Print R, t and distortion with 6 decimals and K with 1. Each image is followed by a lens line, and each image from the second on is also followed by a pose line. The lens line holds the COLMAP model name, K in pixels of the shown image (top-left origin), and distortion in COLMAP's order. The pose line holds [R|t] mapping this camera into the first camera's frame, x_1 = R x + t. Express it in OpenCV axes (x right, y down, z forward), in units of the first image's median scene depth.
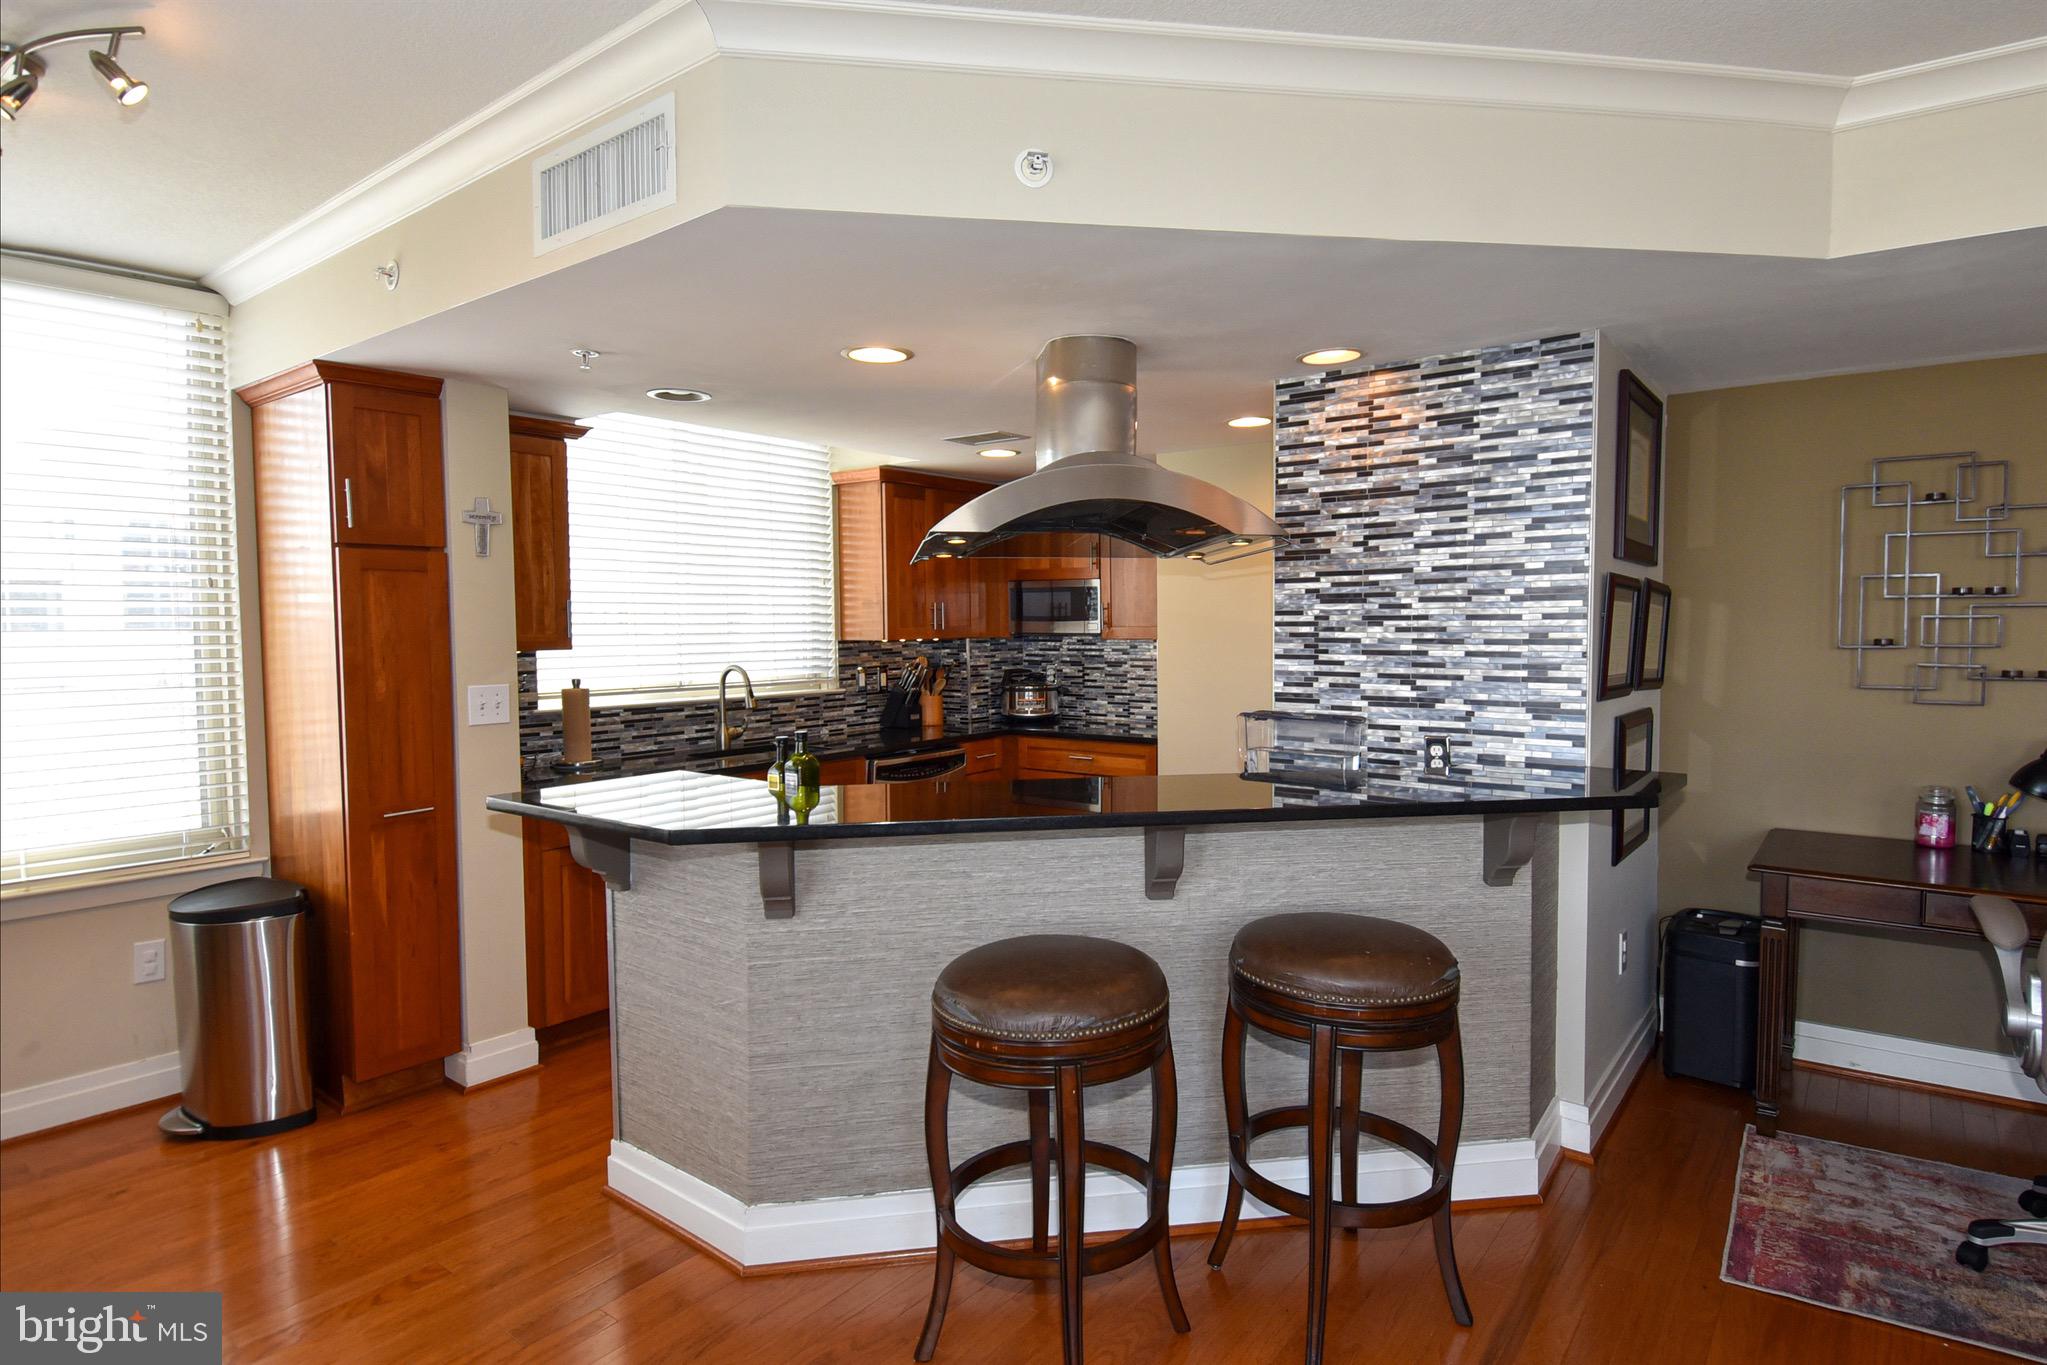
lens RADIAL K [[1175.3, 0, 1021.7], [0, 1175.3, 691.6], [0, 0, 1]] dist [0.023784, -0.031655]
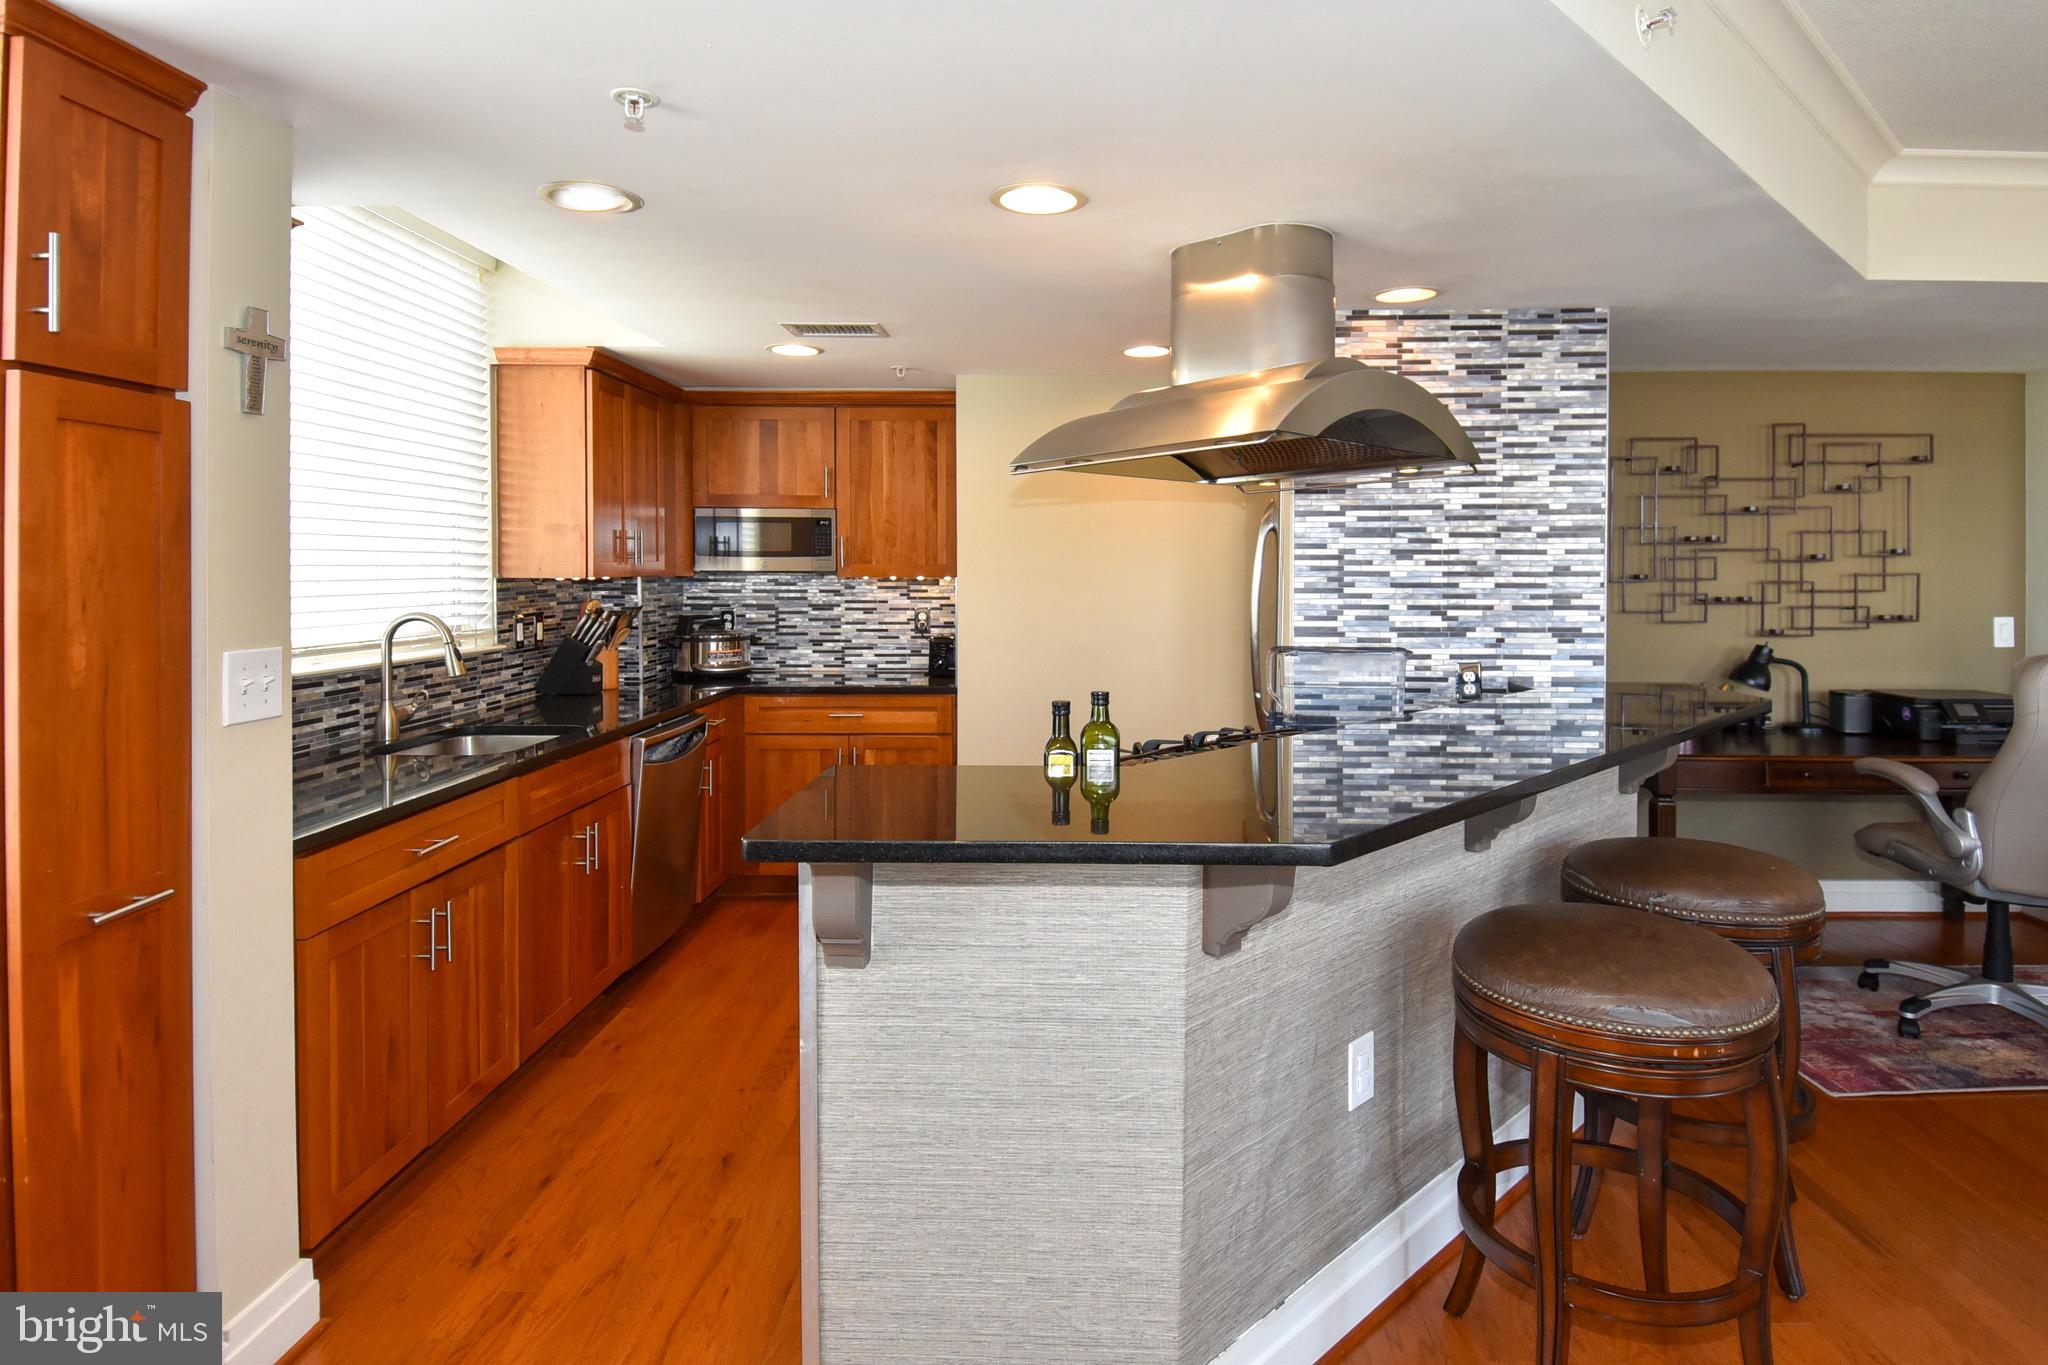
lens RADIAL K [[1134.4, 0, 1111.6], [0, 1134.4, 585.5], [0, 0, 1]] dist [0.026885, -0.030054]
pose [[0.783981, -0.001344, 0.620783, -0.546710], [0.029849, 0.998923, -0.035532, -0.005242], [-0.620067, 0.046386, 0.783177, 0.394268]]
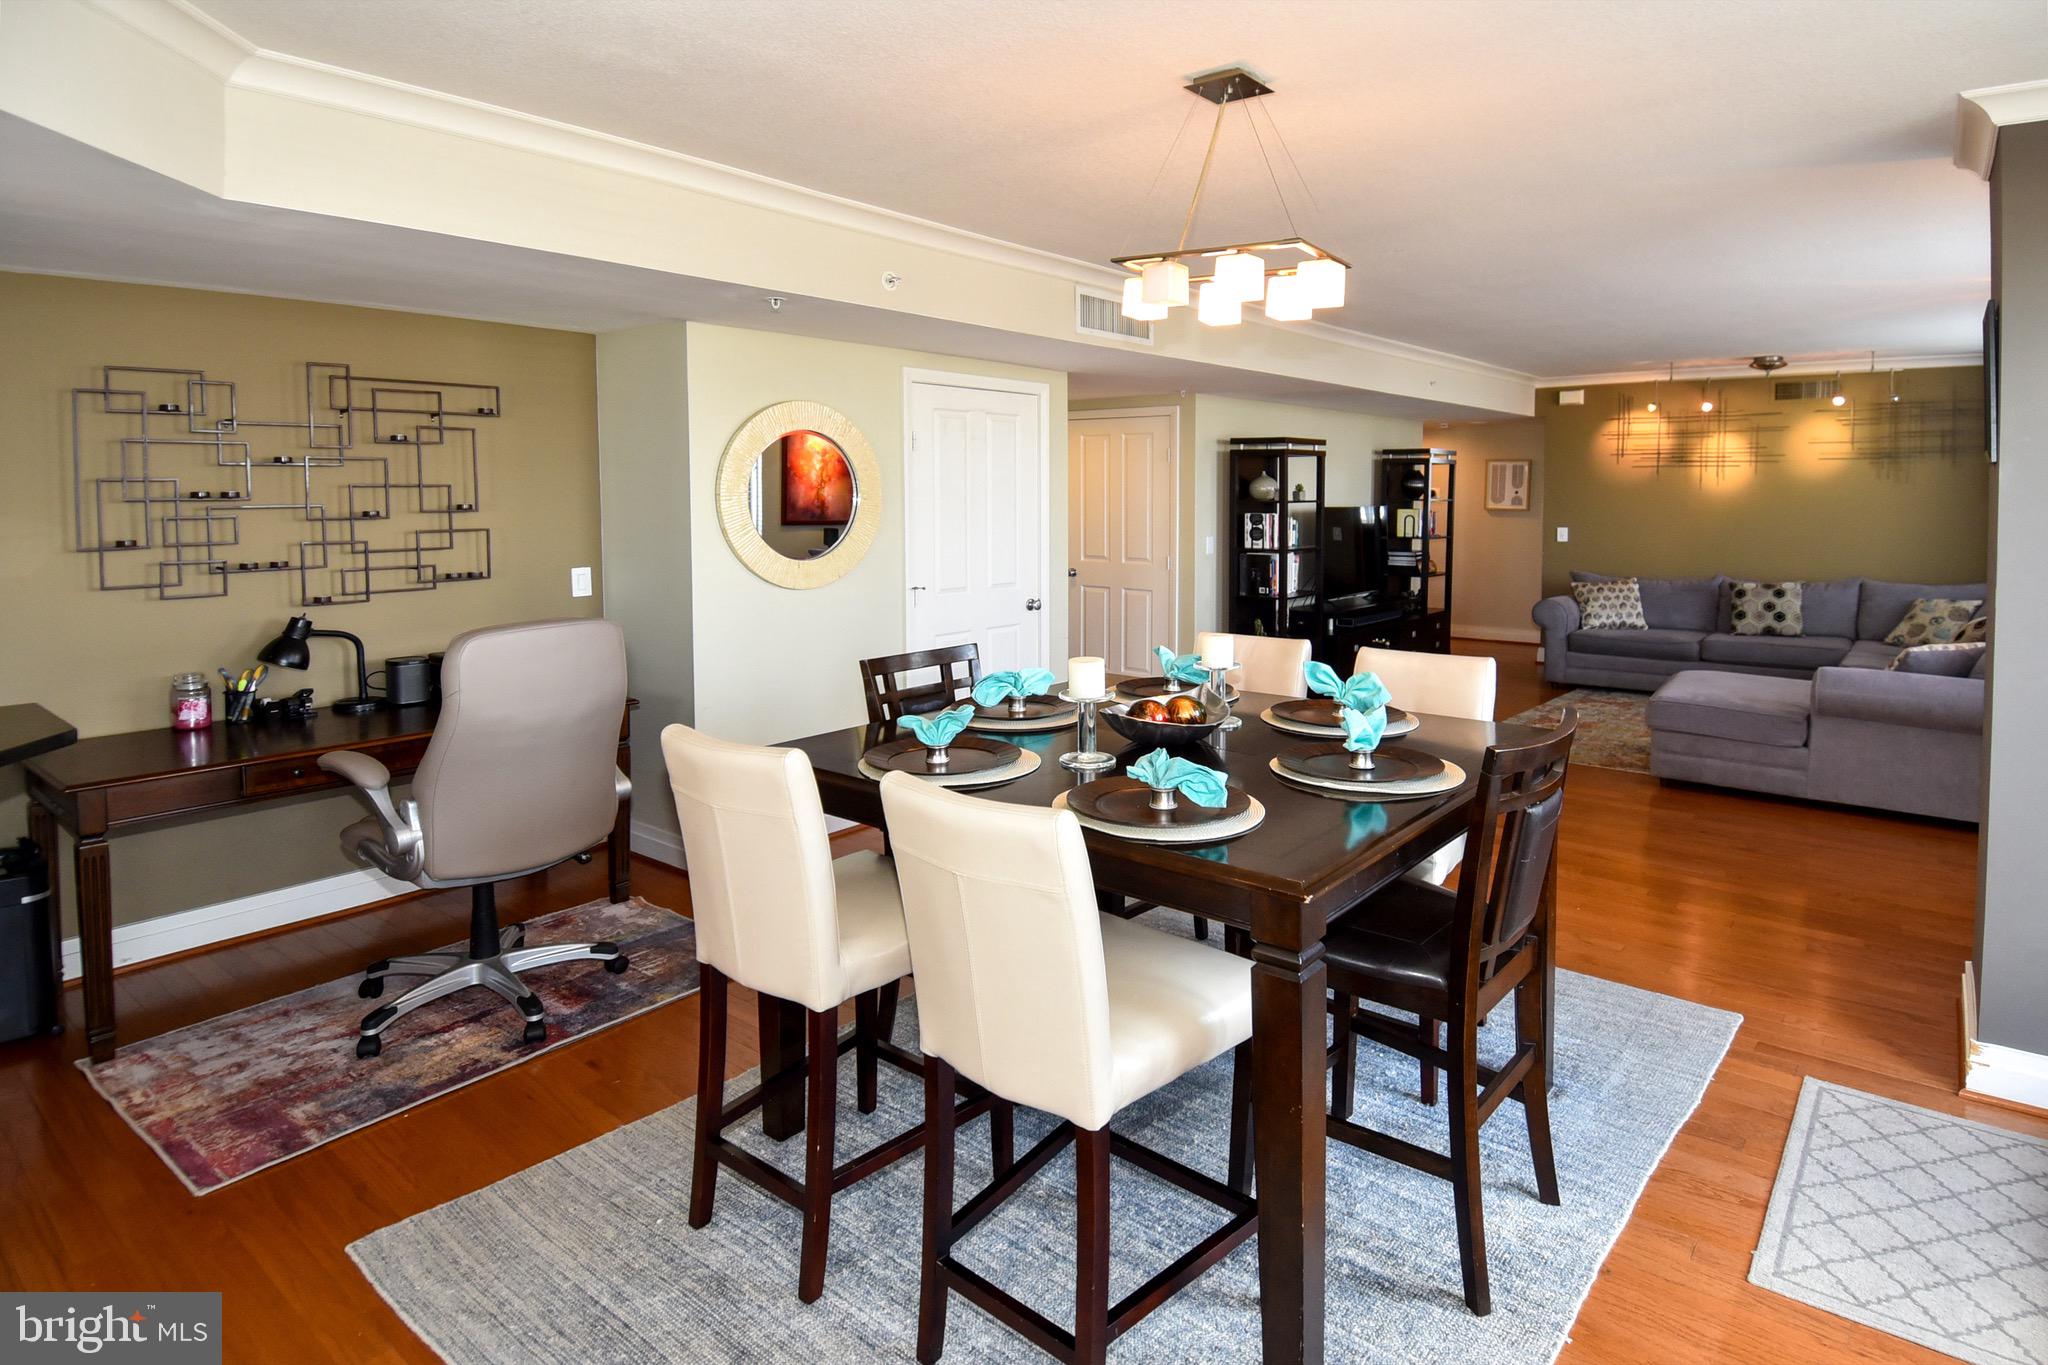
lens RADIAL K [[1100.9, 0, 1055.5], [0, 1100.9, 539.0], [0, 0, 1]] dist [0.038428, -0.024678]
pose [[0.034590, -0.041133, 0.998555, -0.230500], [0.062911, 0.997261, 0.038901, -0.034729], [-0.997420, 0.061474, 0.037083, 0.160660]]
